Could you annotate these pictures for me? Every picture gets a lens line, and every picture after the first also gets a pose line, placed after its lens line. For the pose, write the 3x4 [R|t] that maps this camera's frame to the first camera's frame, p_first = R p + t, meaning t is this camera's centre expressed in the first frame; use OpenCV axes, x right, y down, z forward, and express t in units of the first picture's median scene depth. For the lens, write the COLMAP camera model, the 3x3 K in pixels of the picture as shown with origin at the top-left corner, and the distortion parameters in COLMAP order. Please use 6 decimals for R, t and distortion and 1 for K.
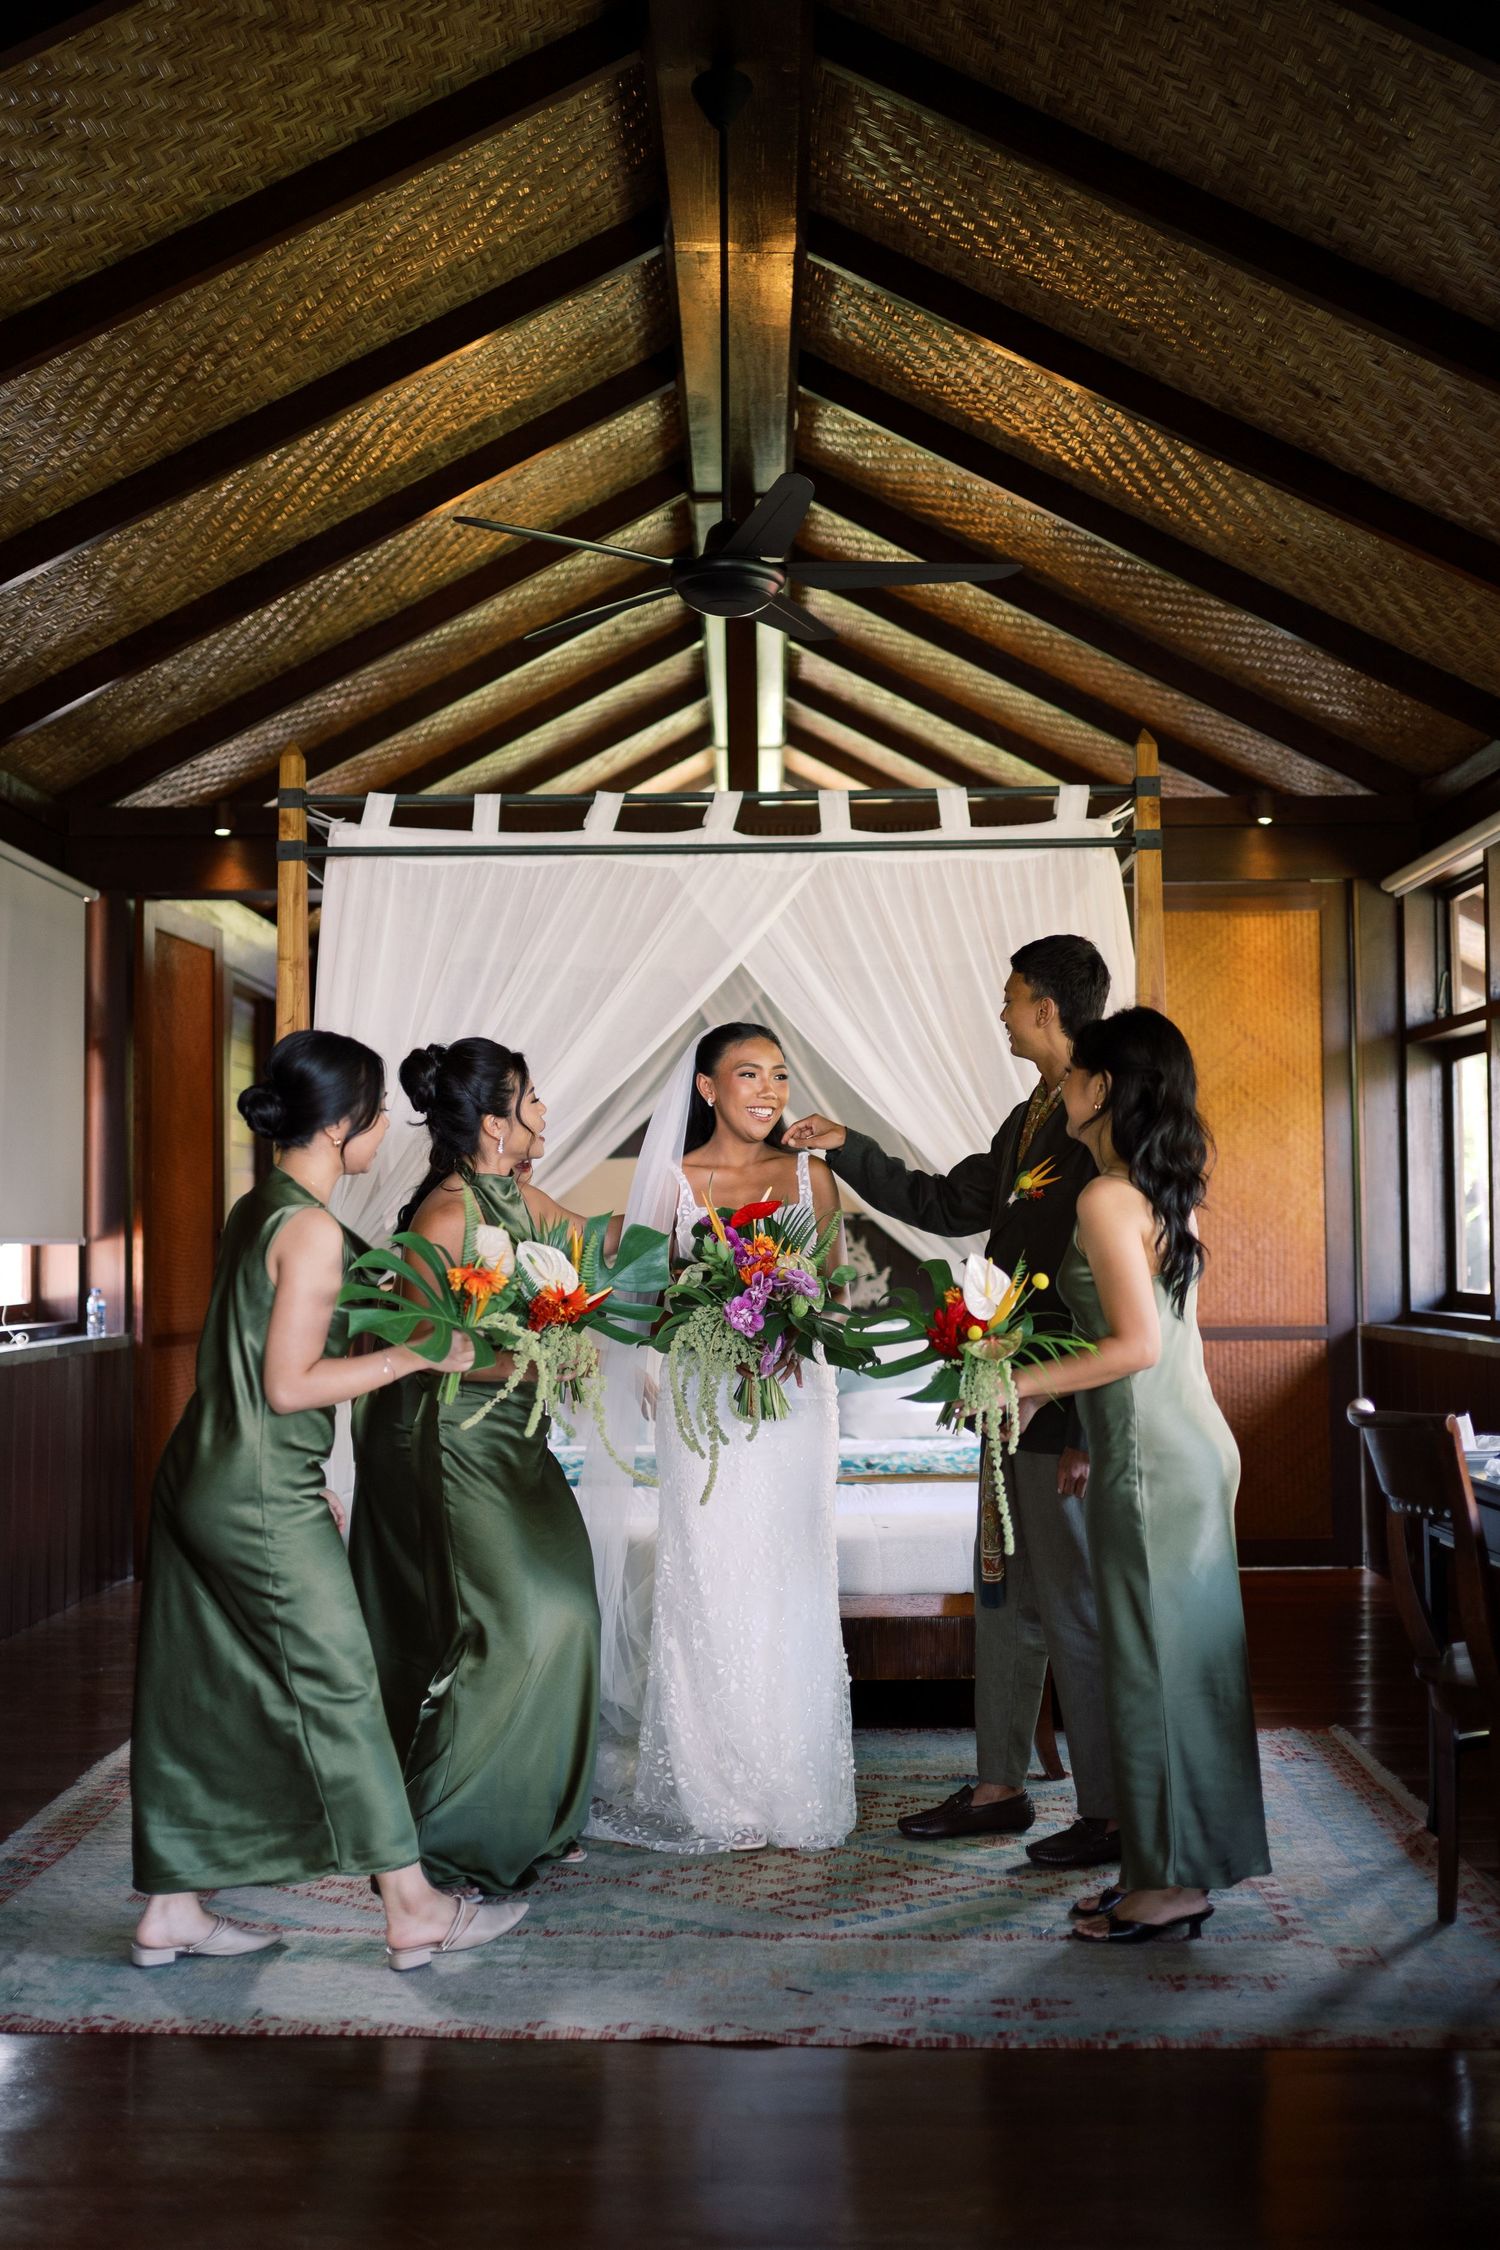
lens RADIAL K [[2427.8, 0, 734.3], [0, 2427.8, 1164.9], [0, 0, 1]] dist [-0.020104, 0.013676]
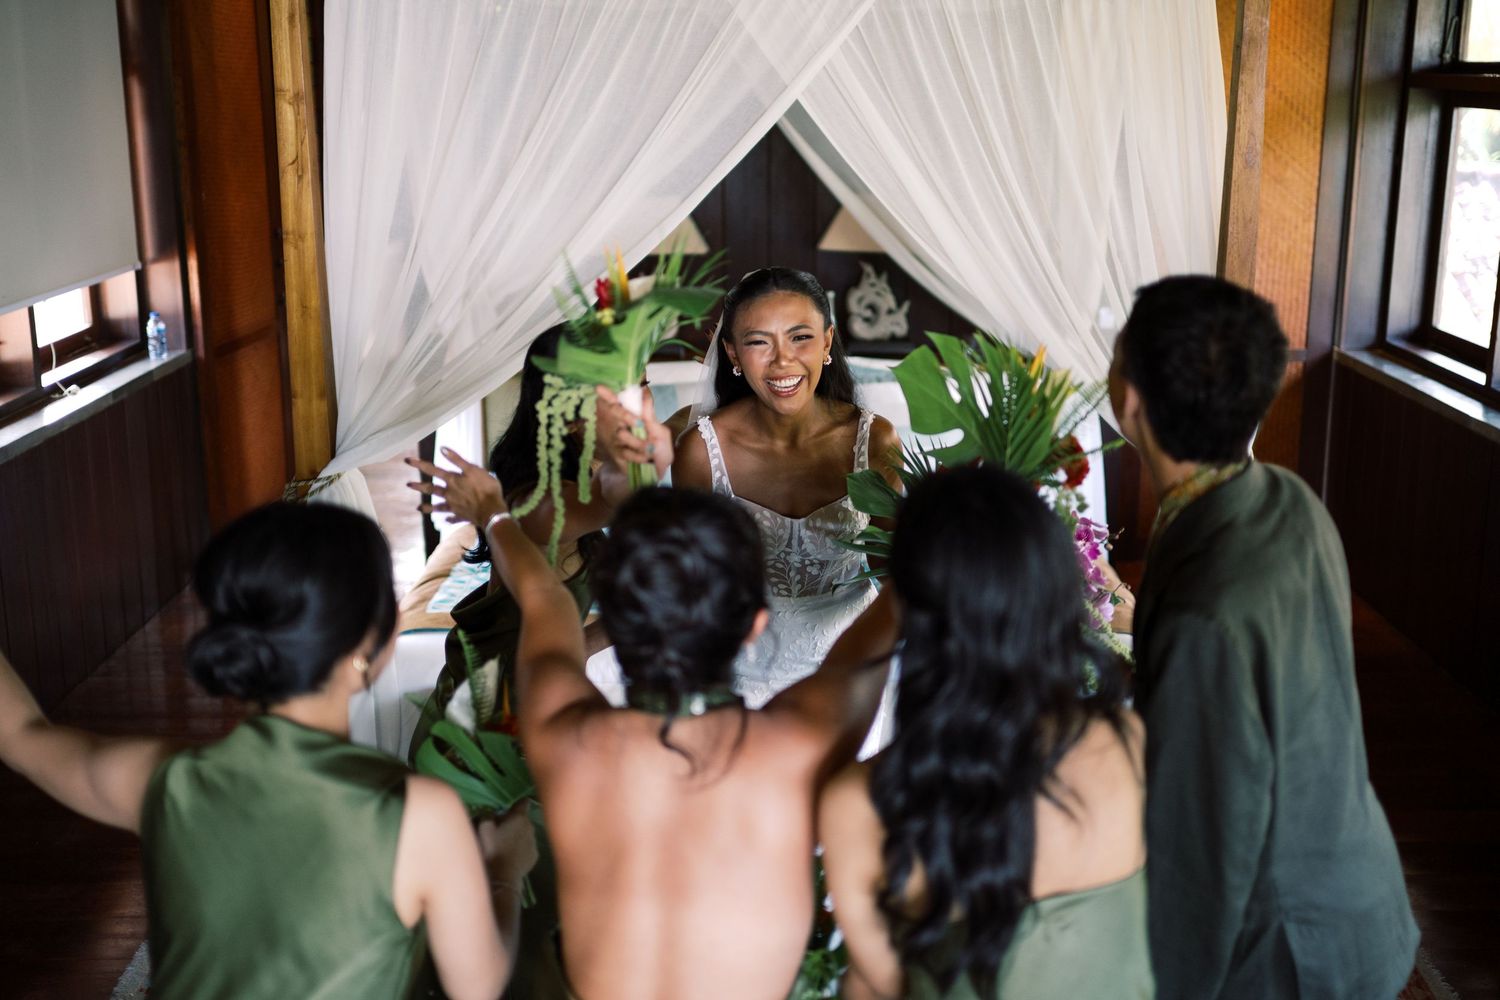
lens RADIAL K [[1690.9, 0, 779.8], [0, 1690.9, 456.8], [0, 0, 1]] dist [-0.004933, 0.012650]
pose [[0.999283, 0.002483, 0.037785, -0.022385], [-0.013084, 0.959023, 0.283024, -0.112034], [-0.035534, -0.283316, 0.958368, 0.303568]]
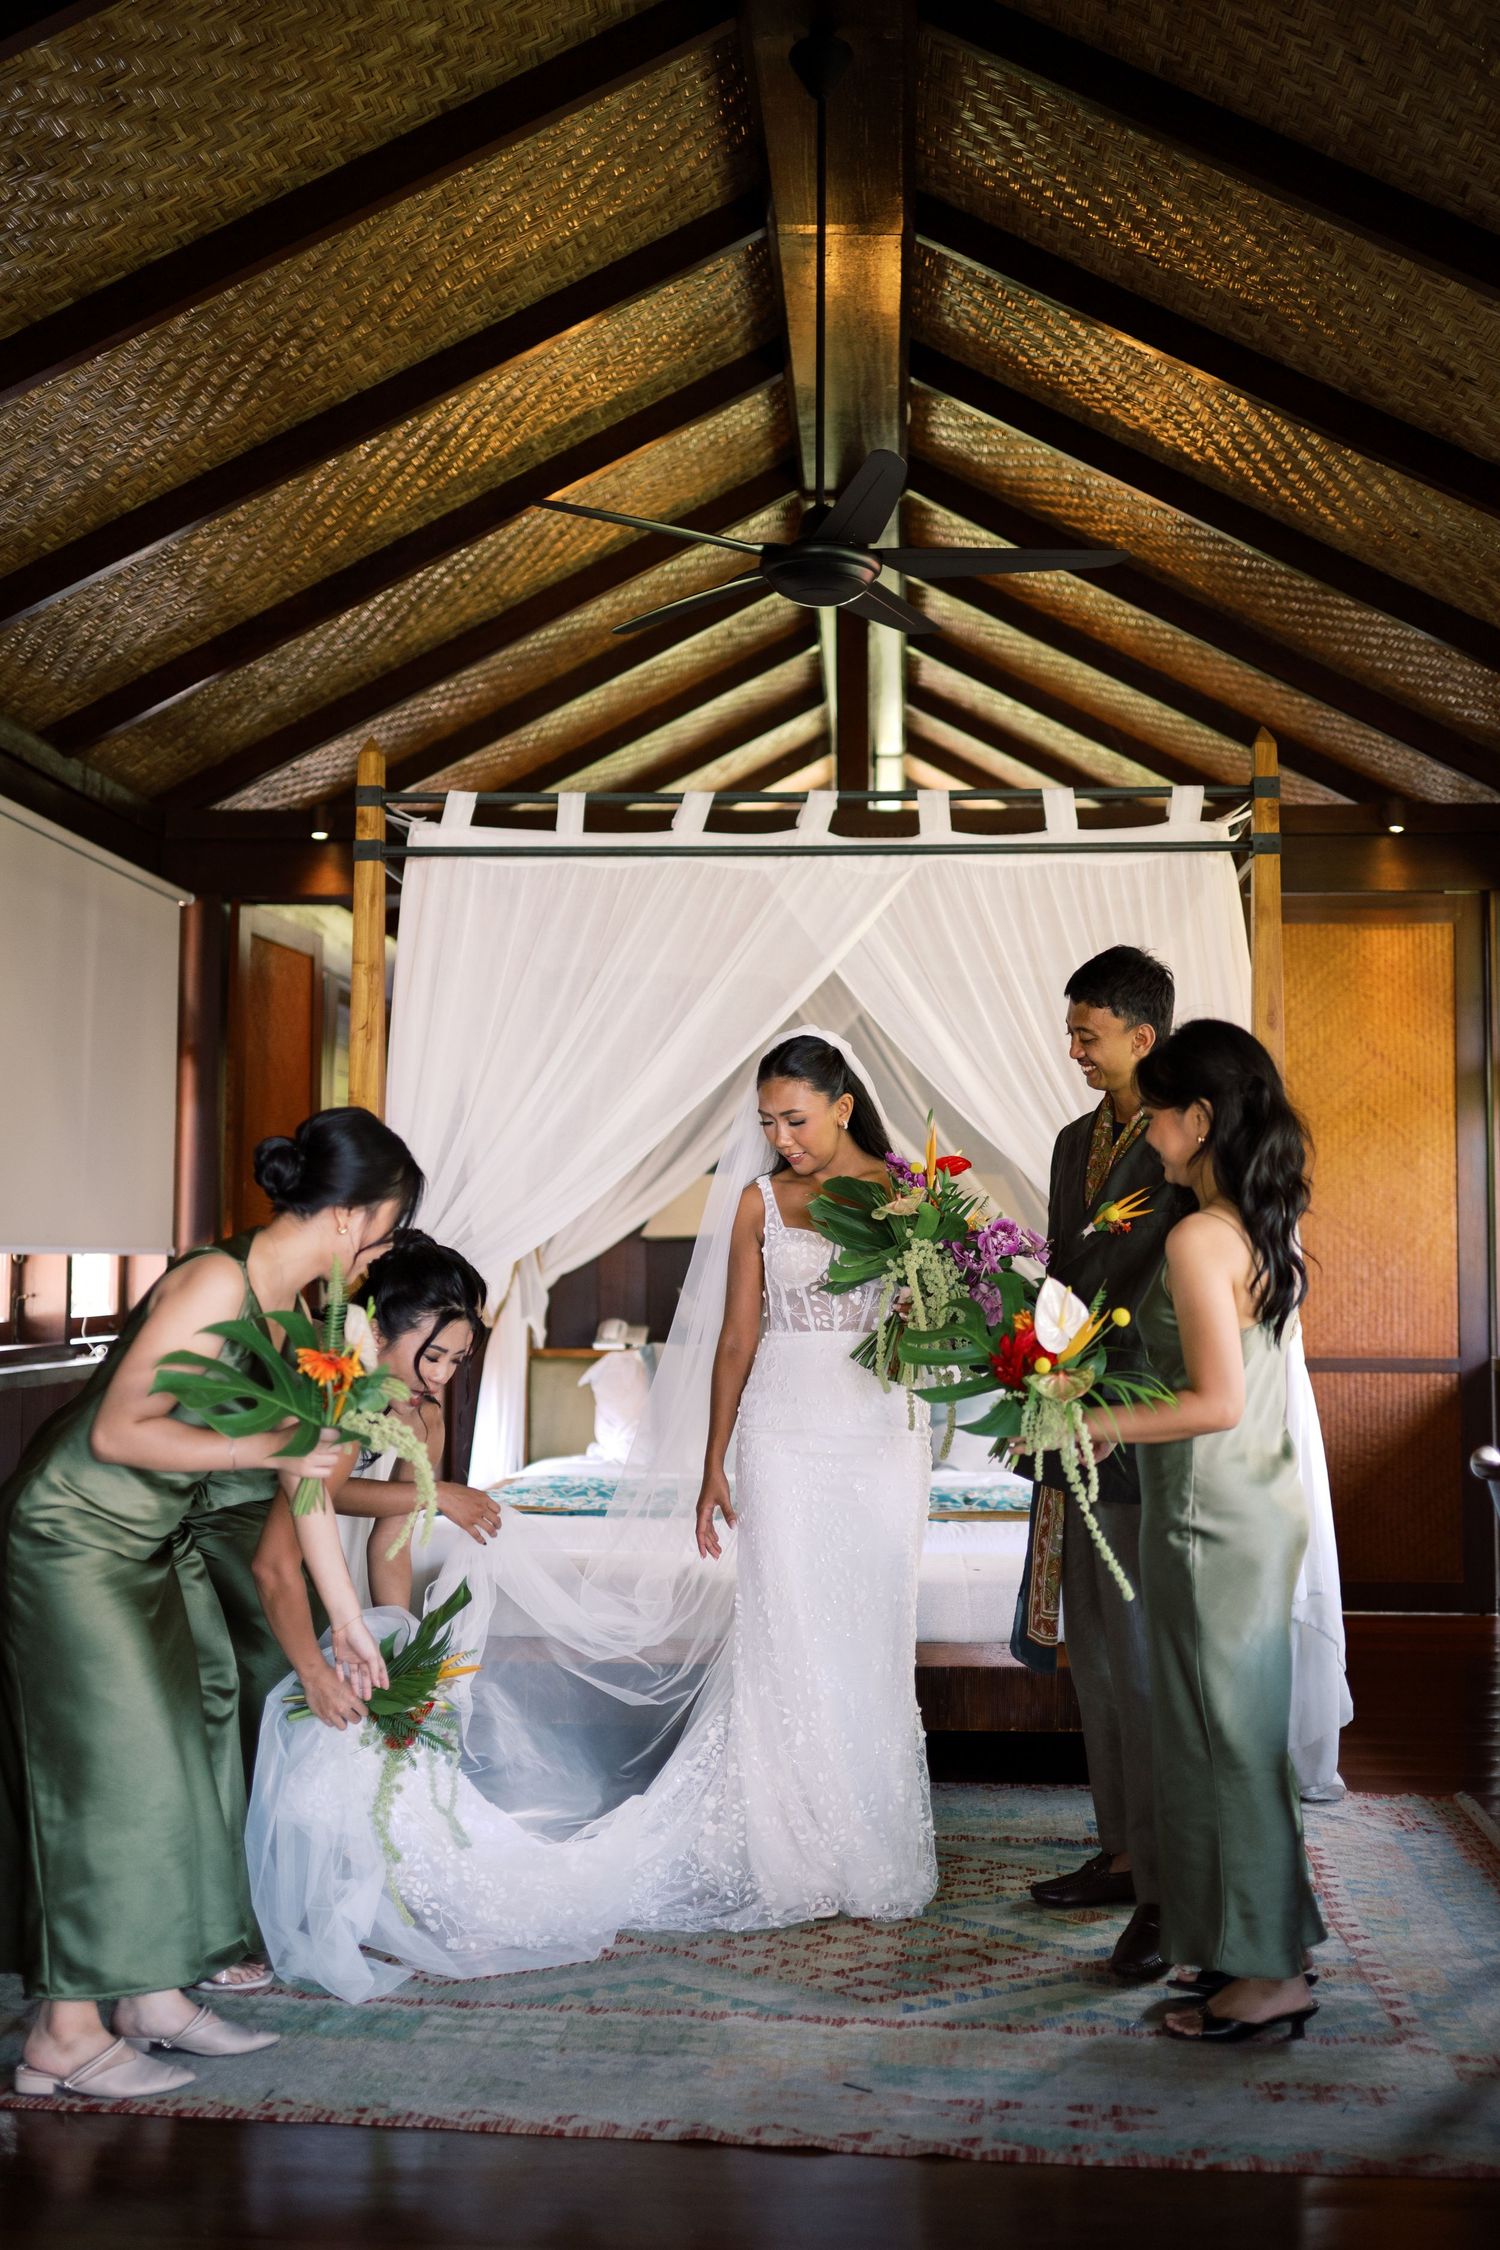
lens RADIAL K [[2404.5, 0, 750.0], [0, 2404.5, 1125.0], [0, 0, 1]] dist [-0.012538, 0.005982]
pose [[0.998579, 0.011364, -0.052061, 0.016467], [-0.012543, 0.999671, -0.022375, -0.000838], [0.051790, 0.022996, 0.998393, 0.047813]]
